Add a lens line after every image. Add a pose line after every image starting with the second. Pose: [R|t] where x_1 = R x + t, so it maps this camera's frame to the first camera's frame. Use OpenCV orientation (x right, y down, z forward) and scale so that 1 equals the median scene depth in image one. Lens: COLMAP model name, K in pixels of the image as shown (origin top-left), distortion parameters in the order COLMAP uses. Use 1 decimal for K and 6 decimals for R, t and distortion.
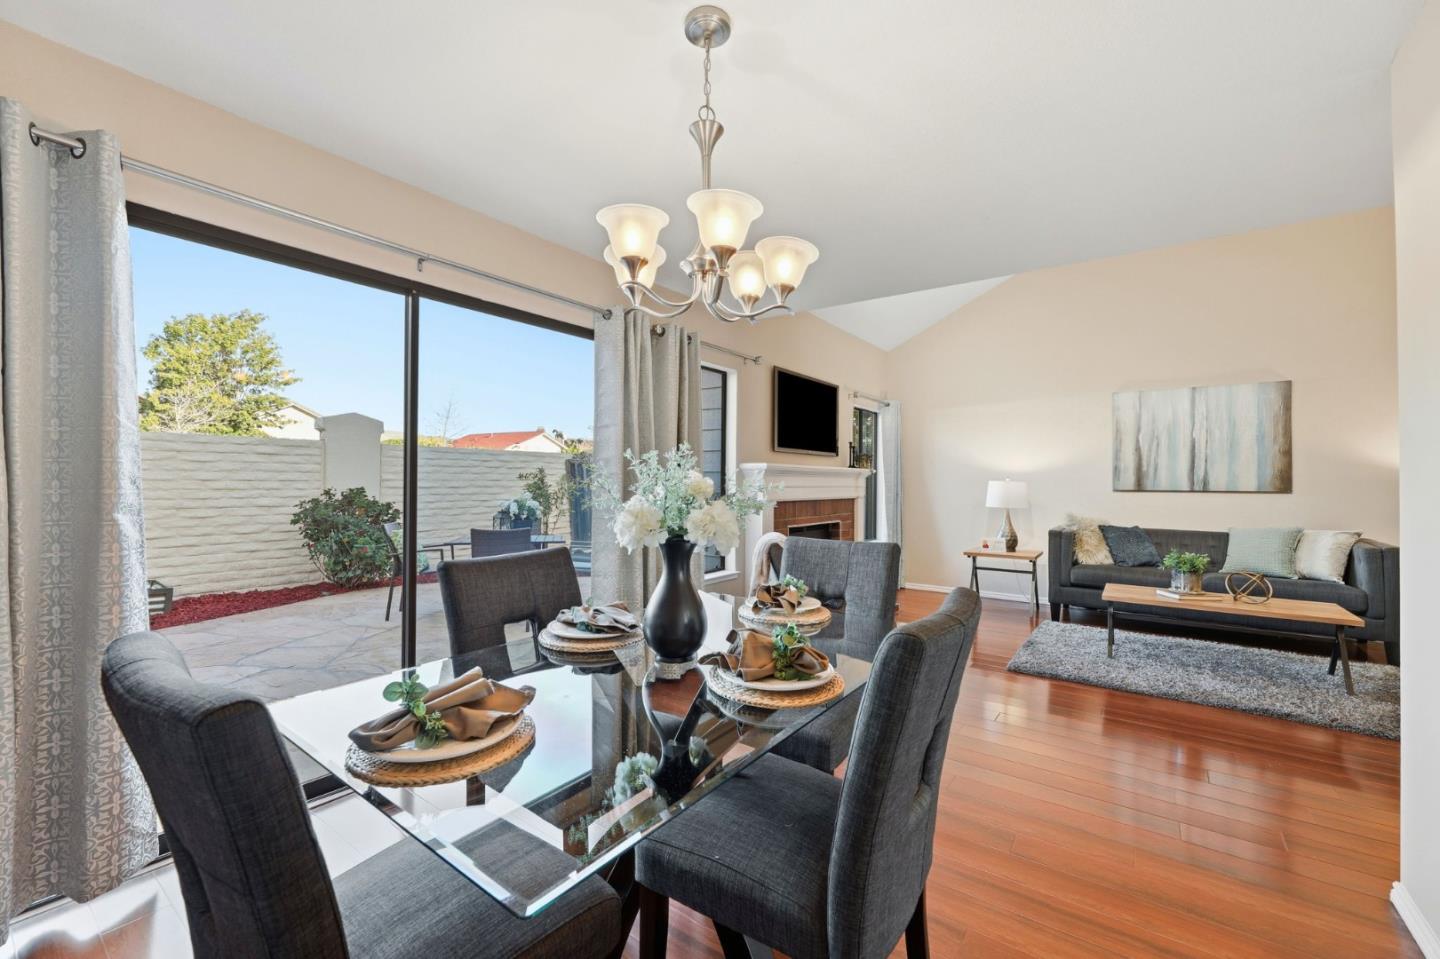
lens RADIAL K [[591.6, 0, 716.6], [0, 591.6, 475.9], [0, 0, 1]] dist [0.000666, -0.000039]
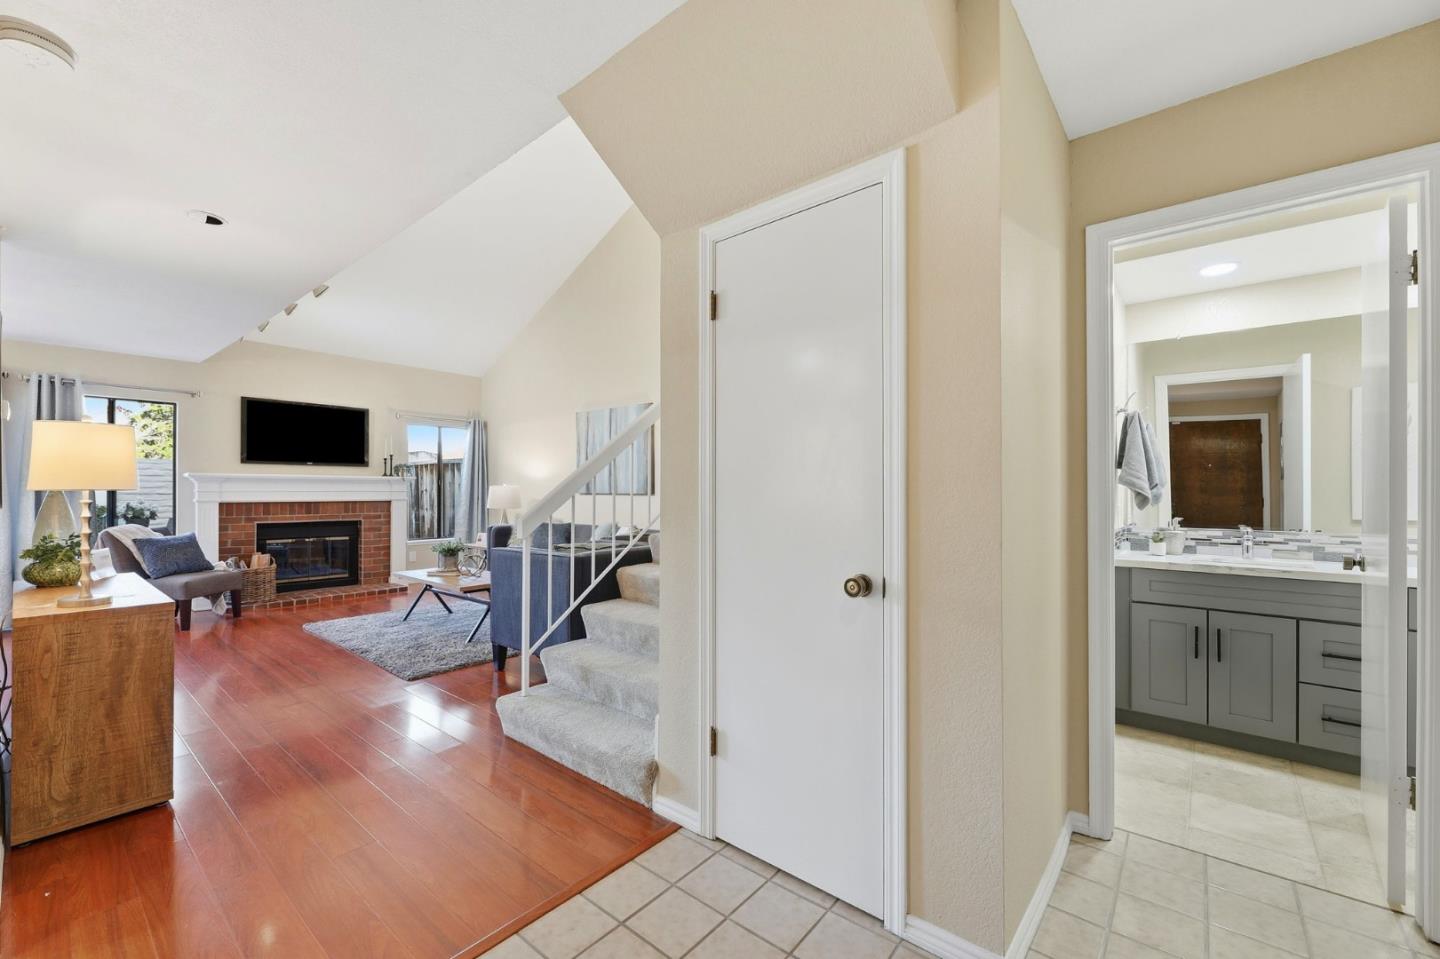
lens RADIAL K [[592.0, 0, 713.6], [0, 592.0, 482.6], [0, 0, 1]] dist [0.001898, 0.000181]
pose [[0.998262, -0.008722, -0.058275, 1.081587], [0.008959, 0.999953, 0.003810, -0.000093], [0.058239, -0.004326, 0.998293, -0.180191]]
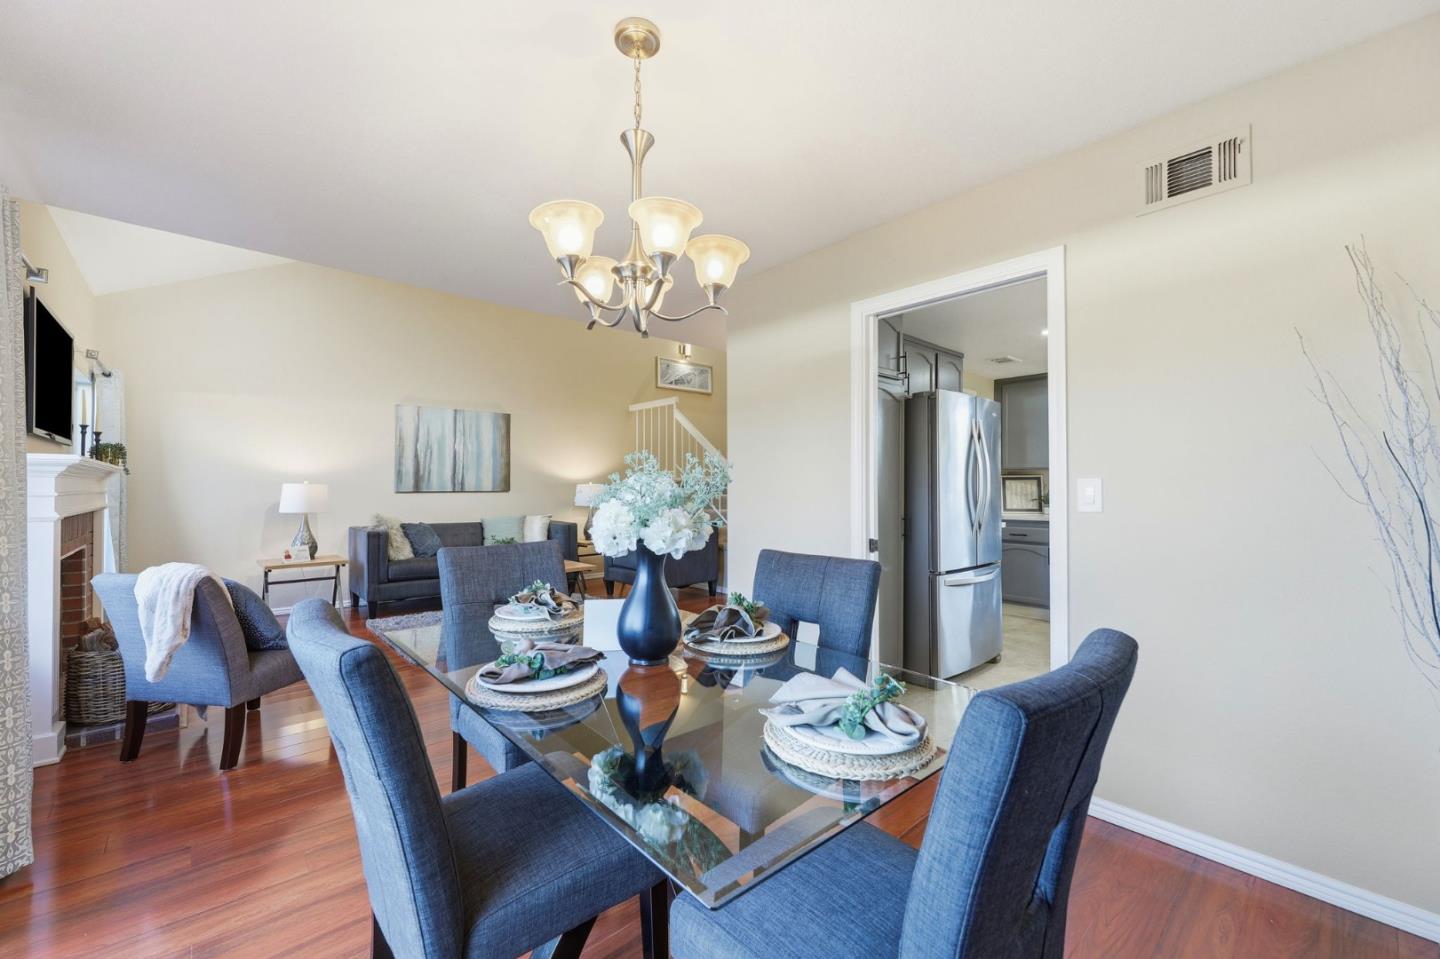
lens RADIAL K [[591.6, 0, 716.6], [0, 591.6, 475.9], [0, 0, 1]] dist [0.000666, -0.000039]
pose [[0.206595, 0.011089, 0.978364, -0.312536], [-0.007813, 0.999923, -0.009683, 0.000302], [-0.978395, -0.005643, 0.206666, 0.194259]]
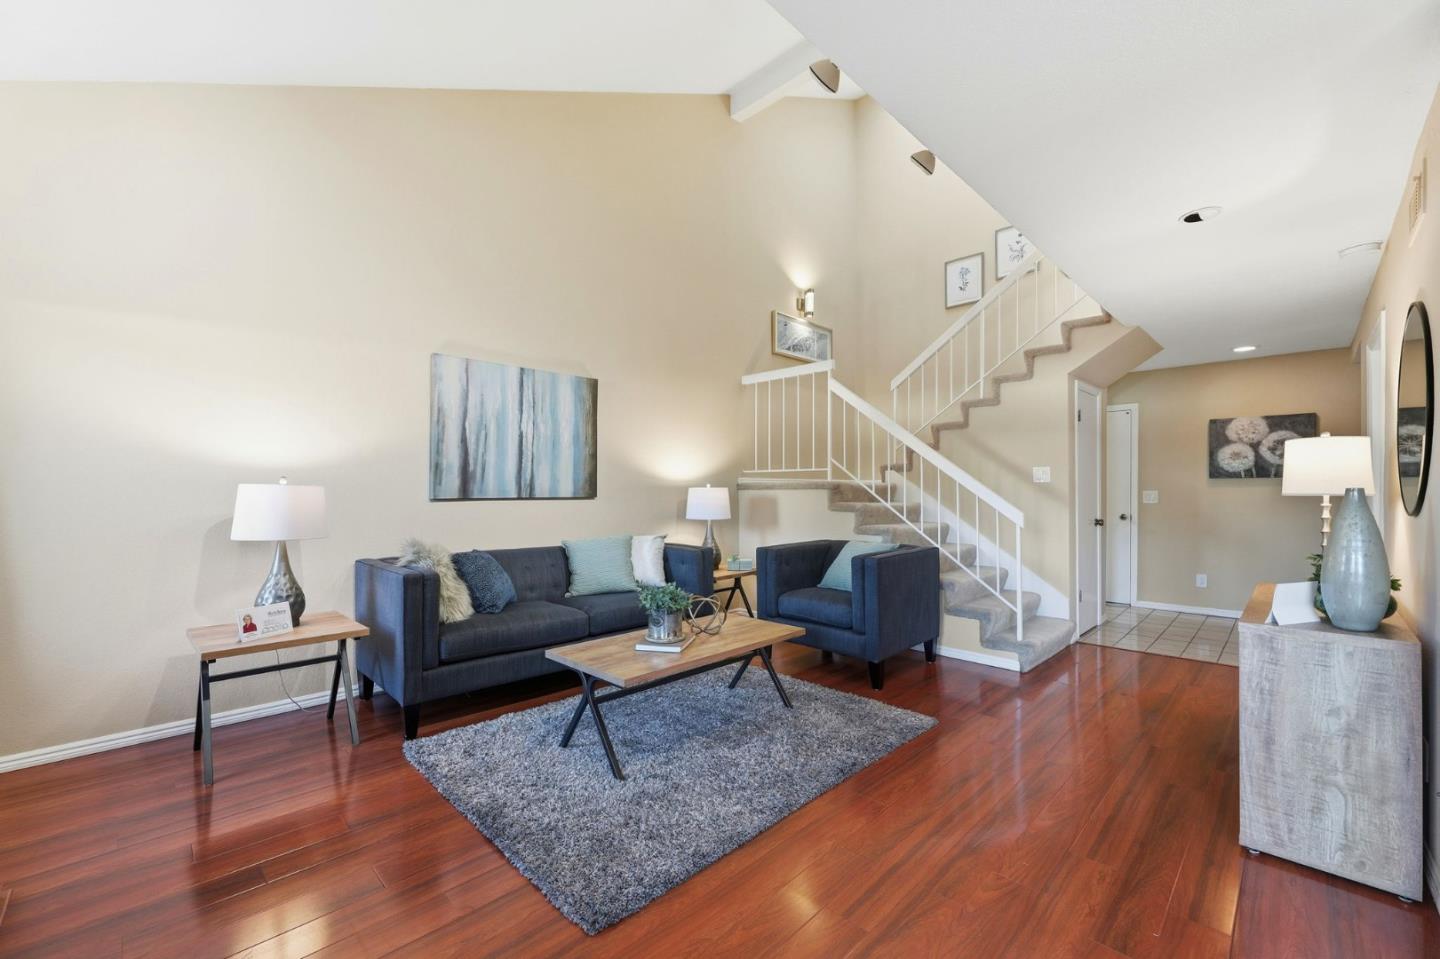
lens RADIAL K [[592.0, 0, 713.6], [0, 592.0, 482.6], [0, 0, 1]] dist [0.001898, 0.000181]
pose [[0.155170, 0.004489, 0.987878, 0.061896], [-0.013204, 0.999910, -0.002469, 0.003360], [-0.987800, -0.012661, 0.155215, 0.621811]]
